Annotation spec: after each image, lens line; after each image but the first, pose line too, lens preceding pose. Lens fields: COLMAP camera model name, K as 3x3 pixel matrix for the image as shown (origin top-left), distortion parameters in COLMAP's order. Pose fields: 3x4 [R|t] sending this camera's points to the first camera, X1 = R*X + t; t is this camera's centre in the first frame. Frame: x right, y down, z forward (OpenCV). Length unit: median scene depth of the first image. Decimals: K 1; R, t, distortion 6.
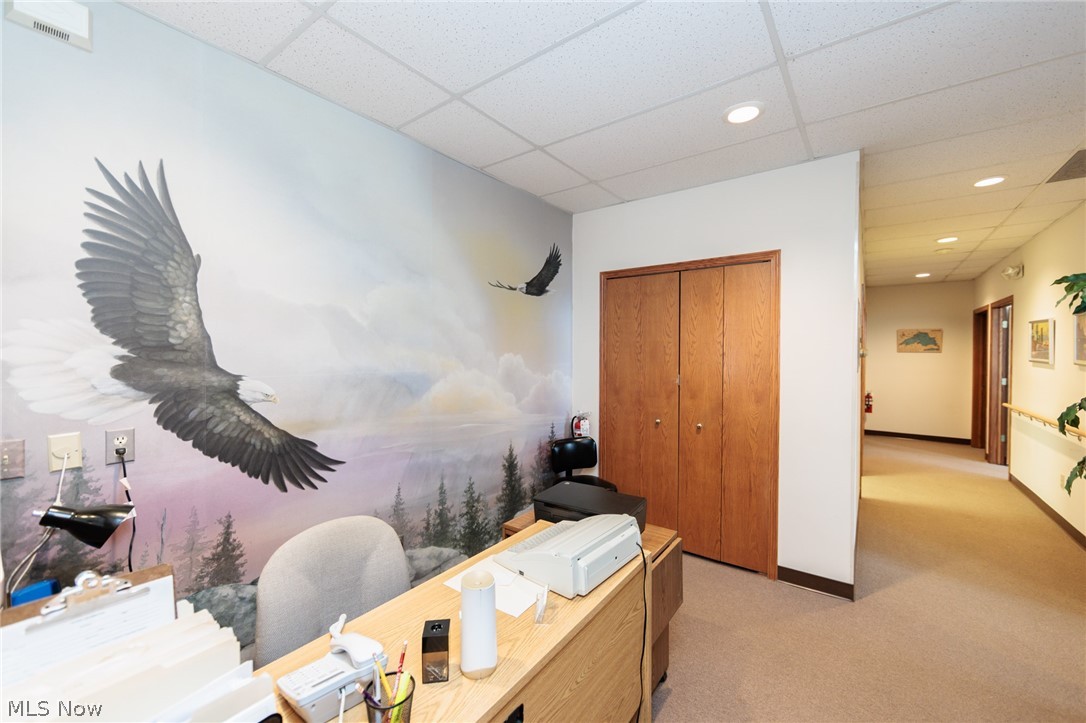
lens RADIAL K [[424.4, 0, 545.1], [0, 424.4, 357.3], [0, 0, 1]] dist [-0.001979, 0.000010]
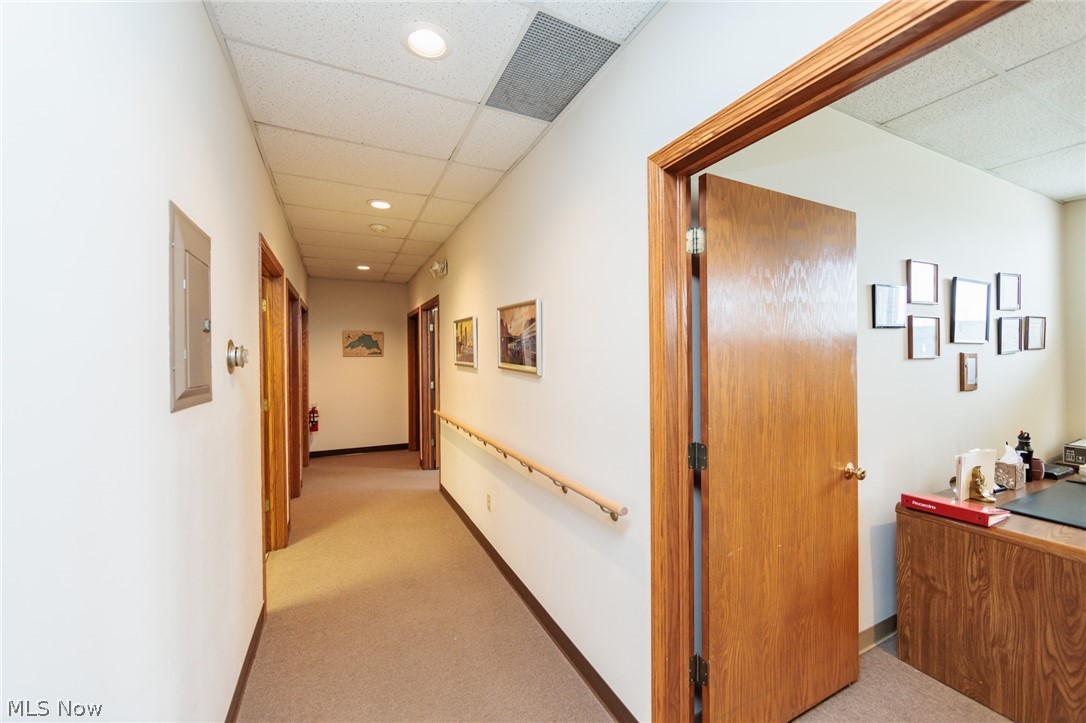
lens RADIAL K [[424.4, 0, 545.1], [0, 424.4, 357.3], [0, 0, 1]] dist [-0.001979, 0.000010]
pose [[0.448647, -0.008743, 0.893667, 0.316989], [0.020901, 0.999781, -0.000712, -0.001493], [-0.893465, 0.018998, 0.448731, 0.318384]]
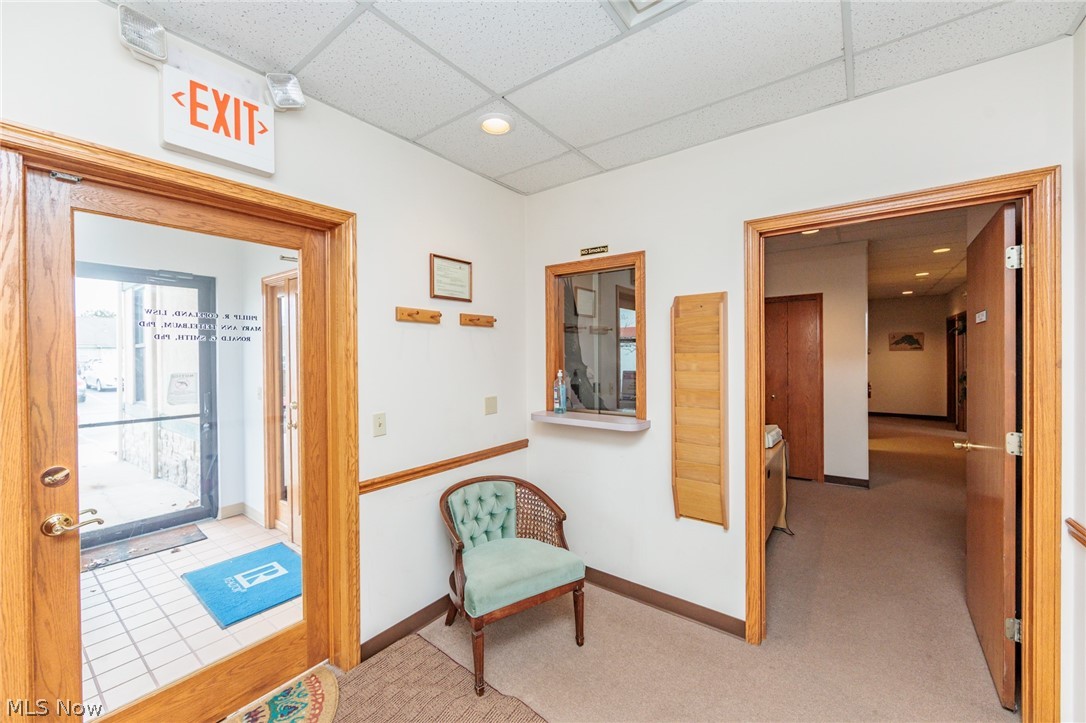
lens RADIAL K [[424.4, 0, 545.1], [0, 424.4, 357.3], [0, 0, 1]] dist [-0.001979, 0.000010]
pose [[0.999853, -0.012696, 0.011509, -0.296261], [0.012758, 0.999904, -0.005346, 0.002591], [-0.011440, 0.005492, 0.999919, -0.353914]]
